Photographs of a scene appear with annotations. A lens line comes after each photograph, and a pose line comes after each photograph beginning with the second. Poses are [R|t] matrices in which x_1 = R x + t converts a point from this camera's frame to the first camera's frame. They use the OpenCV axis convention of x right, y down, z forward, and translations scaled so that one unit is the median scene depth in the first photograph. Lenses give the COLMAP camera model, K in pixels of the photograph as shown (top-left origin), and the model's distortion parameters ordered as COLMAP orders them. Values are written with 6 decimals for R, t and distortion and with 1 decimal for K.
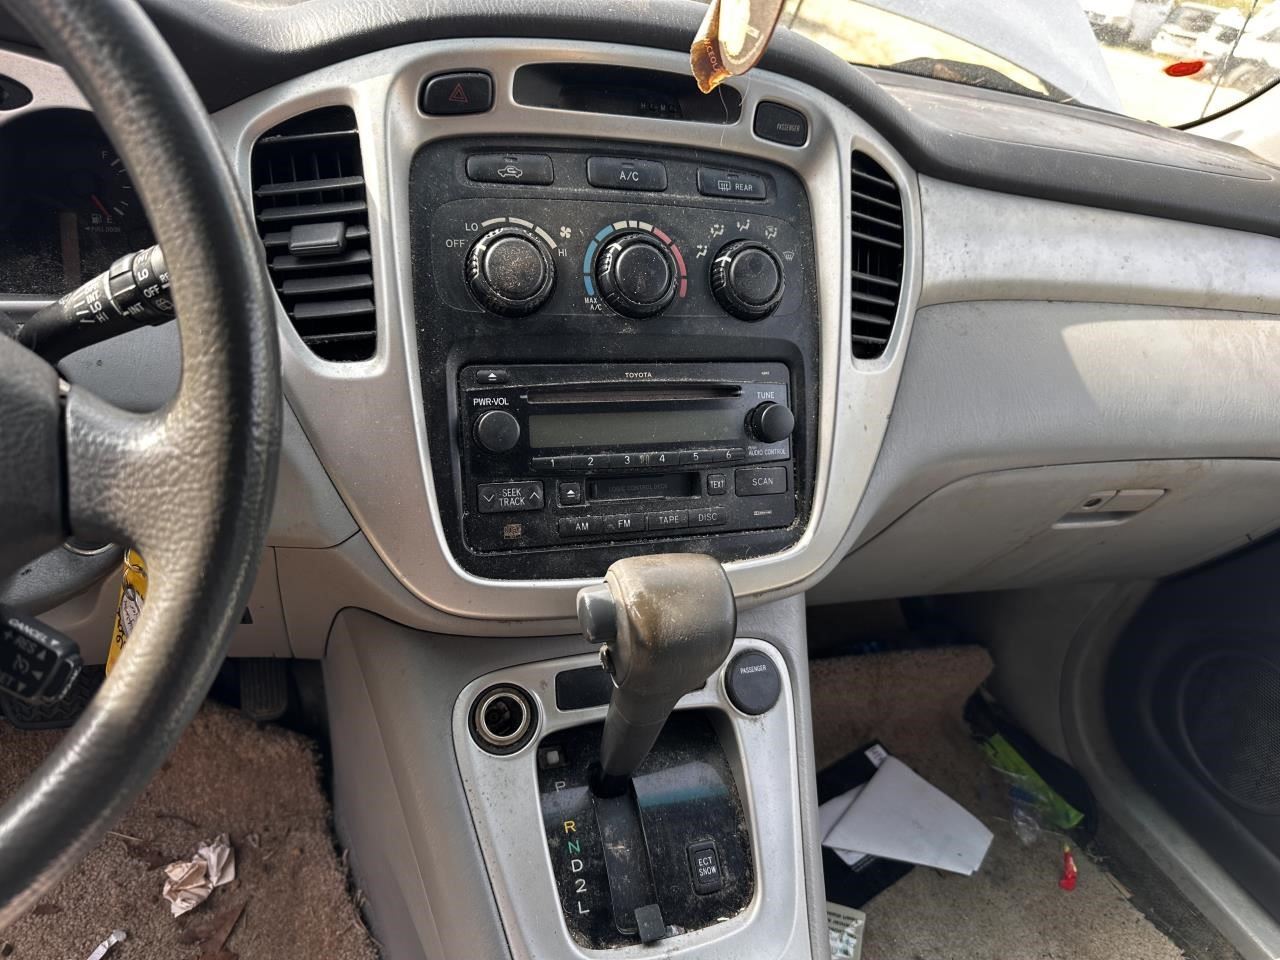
lens RADIAL K [[910.6, 0, 644.8], [0, 910.6, 489.2], [0, 0, 1]] dist [0.001352, -0.004495]
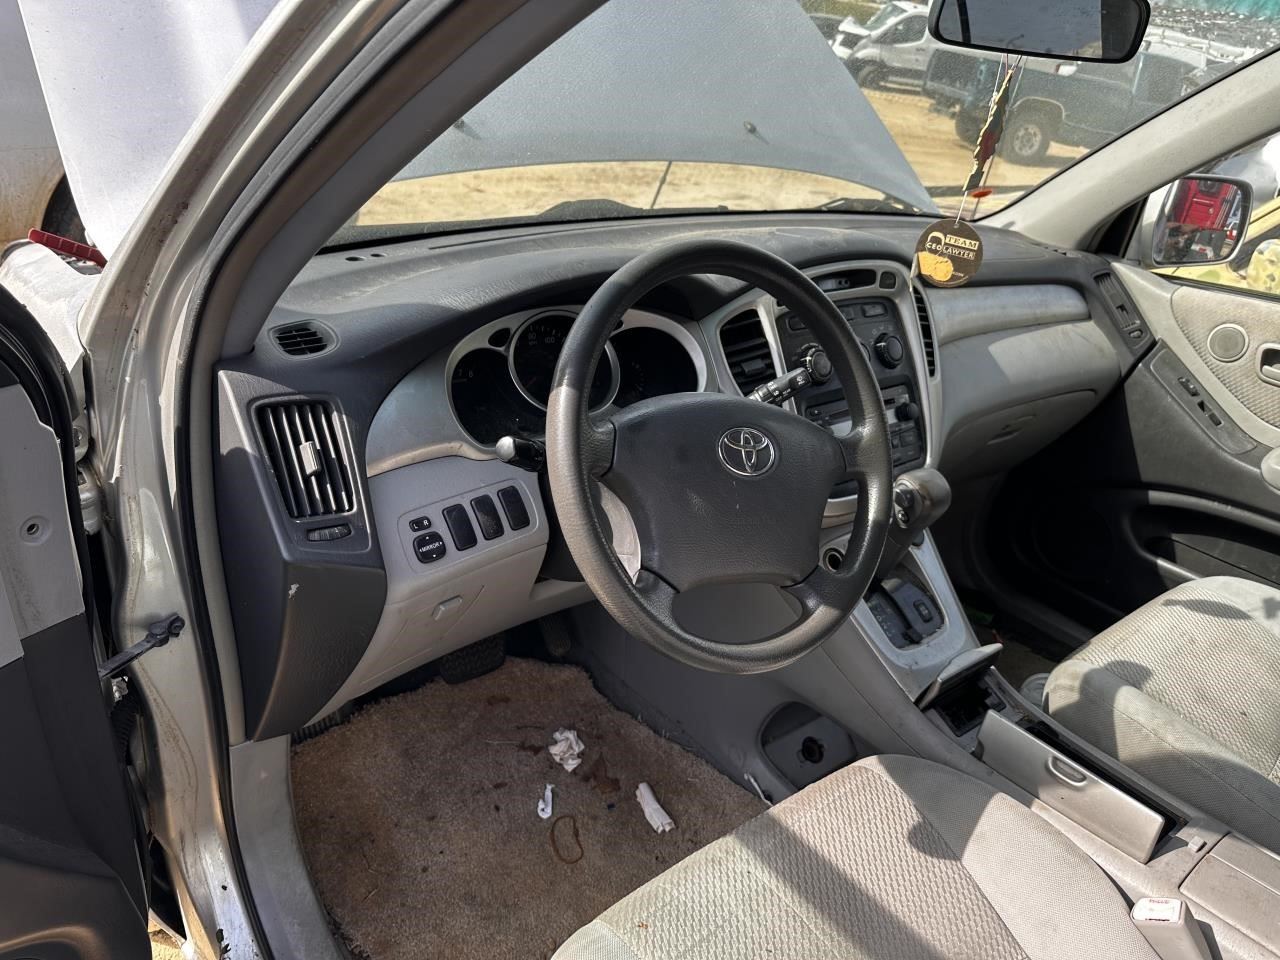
lens RADIAL K [[888.2, 0, 642.9], [0, 888.2, 484.2], [0, 0, 1]] dist [0.043837, -0.046907]
pose [[0.951250, -0.197608, 0.236801, -1.005653], [0.210203, 0.977230, -0.028912, 0.024970], [-0.225696, 0.077278, 0.971128, -0.924822]]
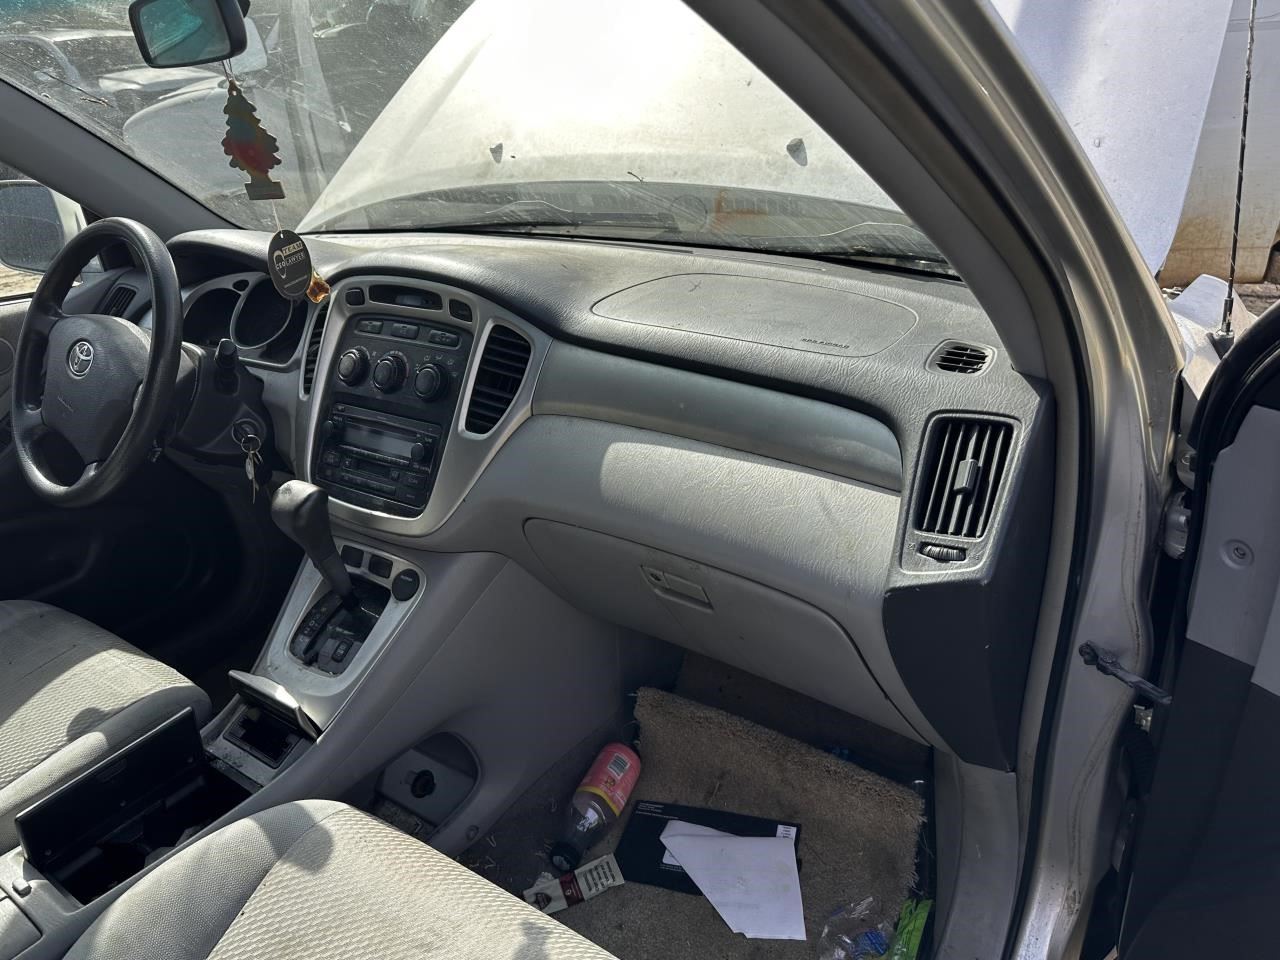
lens RADIAL K [[910.6, 0, 644.8], [0, 910.6, 489.2], [0, 0, 1]] dist [0.001352, -0.004495]
pose [[0.582018, 0.185357, -0.791769, 1.967238], [-0.290070, 0.956945, 0.010799, -0.156762], [0.759680, 0.223383, 0.610725, 0.163588]]
